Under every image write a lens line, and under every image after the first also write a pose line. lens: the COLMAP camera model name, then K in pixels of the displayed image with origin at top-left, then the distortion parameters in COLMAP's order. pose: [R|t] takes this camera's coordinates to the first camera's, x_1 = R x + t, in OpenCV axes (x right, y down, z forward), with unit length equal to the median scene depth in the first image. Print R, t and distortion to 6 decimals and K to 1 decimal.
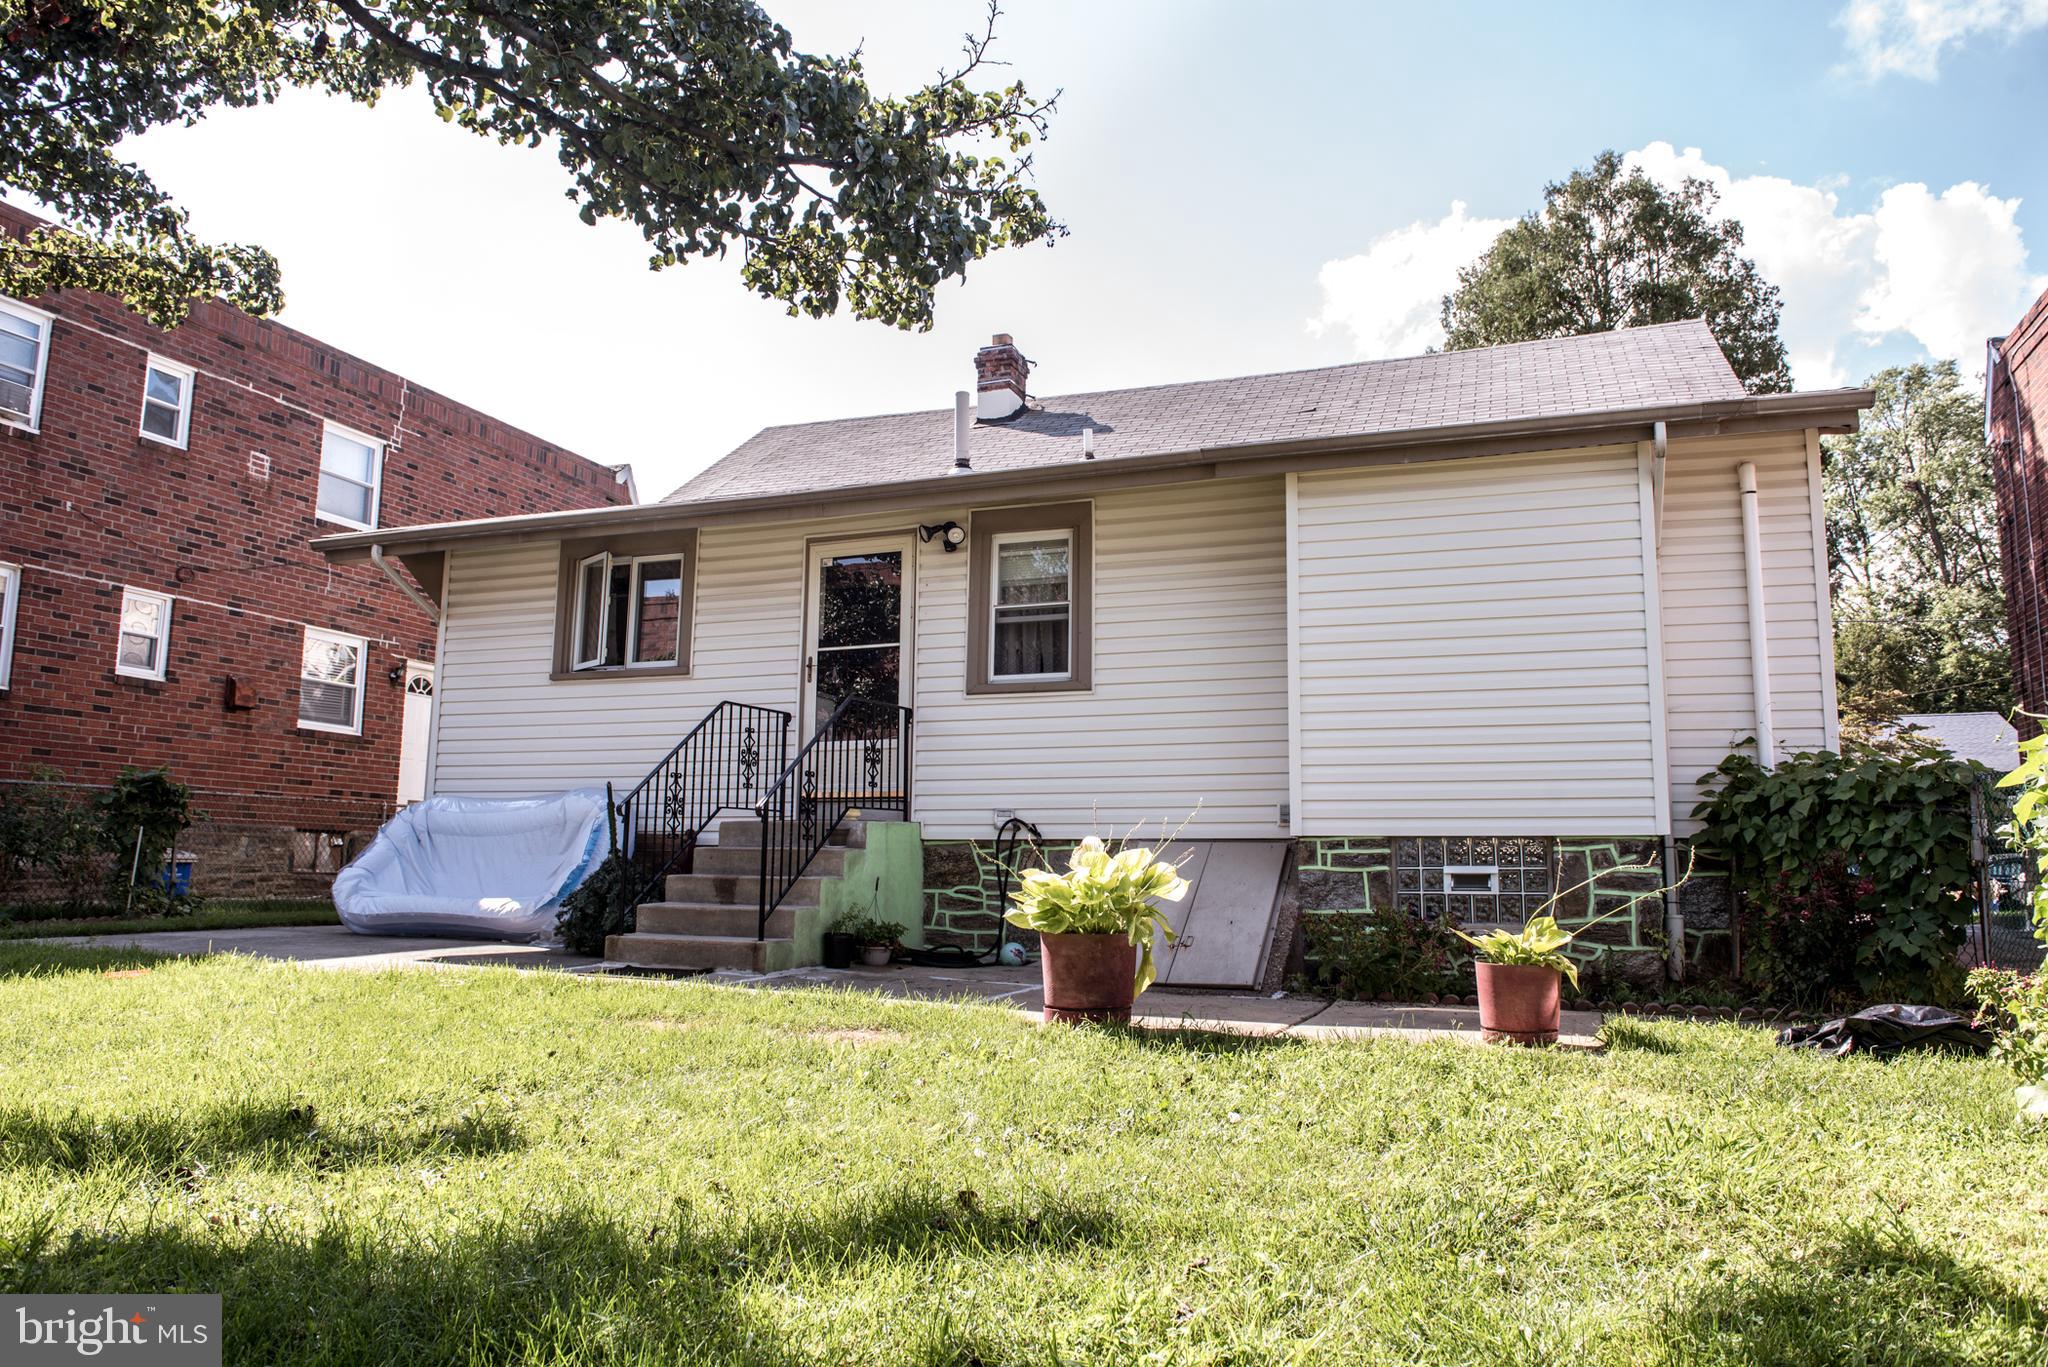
lens RADIAL K [[1418.9, 0, 1026.3], [0, 1418.9, 701.8], [0, 0, 1]] dist [-0.044341, -0.008676]
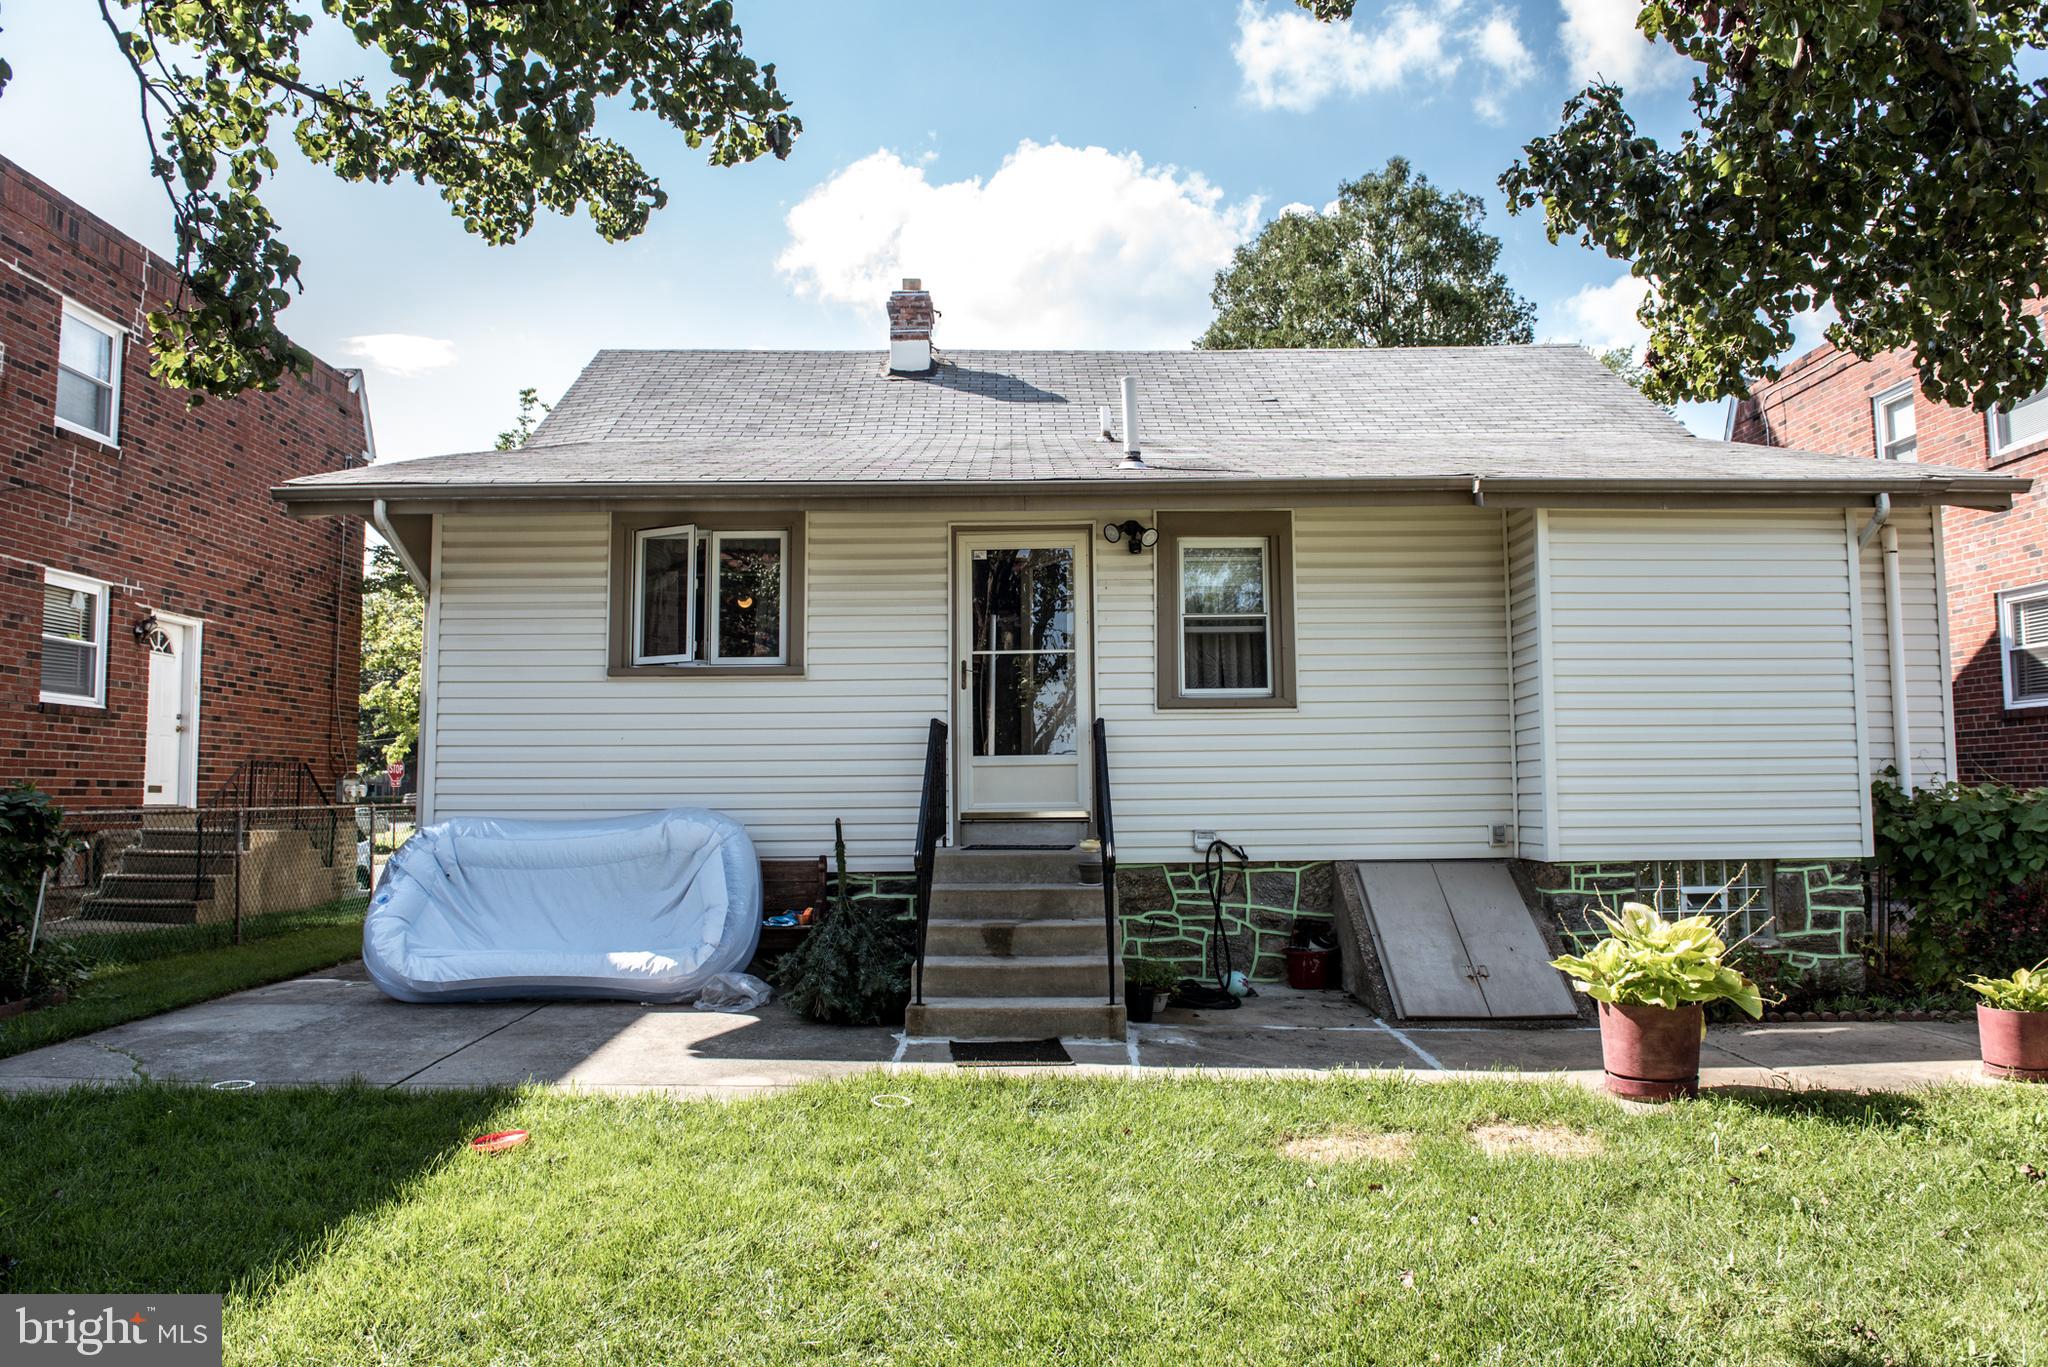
lens RADIAL K [[1418.9, 0, 1026.3], [0, 1418.9, 701.8], [0, 0, 1]] dist [-0.044341, -0.008676]
pose [[0.930657, 0.004362, 0.365867, -0.447347], [-0.026128, 0.998169, 0.054561, -0.056129], [-0.364959, -0.060337, 0.929066, 0.151940]]
